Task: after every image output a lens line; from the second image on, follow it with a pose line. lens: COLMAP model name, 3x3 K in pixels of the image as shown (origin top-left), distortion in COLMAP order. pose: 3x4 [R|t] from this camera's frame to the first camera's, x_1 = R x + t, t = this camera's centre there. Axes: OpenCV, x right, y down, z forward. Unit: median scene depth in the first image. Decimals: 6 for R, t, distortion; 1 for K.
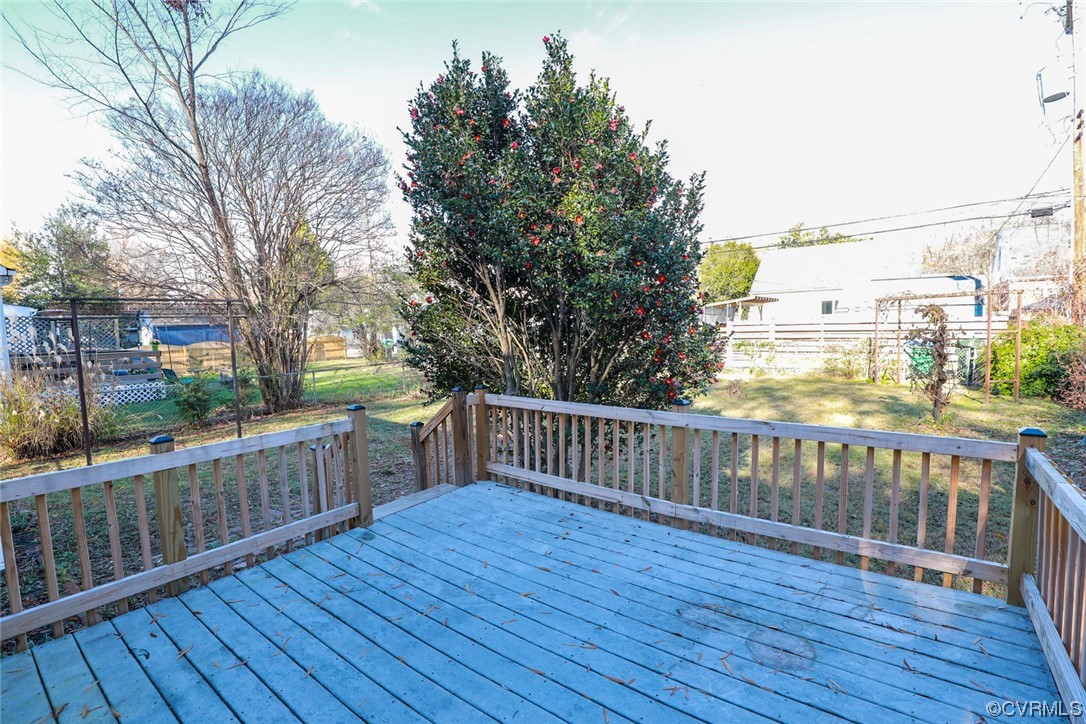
lens RADIAL K [[501.1, 0, 543.9], [0, 501.1, 367.9], [0, 0, 1]] dist [-0.002738, 0.000110]
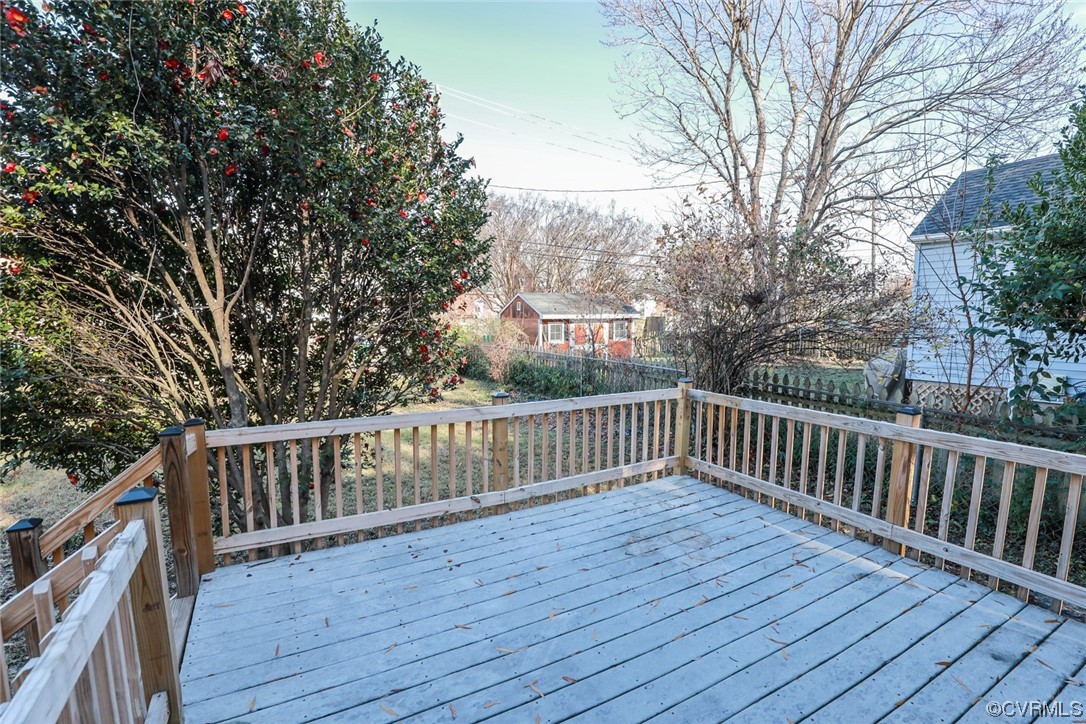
lens RADIAL K [[501.1, 0, 543.9], [0, 501.1, 367.9], [0, 0, 1]] dist [-0.002738, 0.000110]
pose [[0.386418, -0.063294, 0.920149, -0.697610], [0.064260, 0.997066, 0.041599, -0.029718], [-0.920082, 0.043054, 0.389352, 0.519975]]
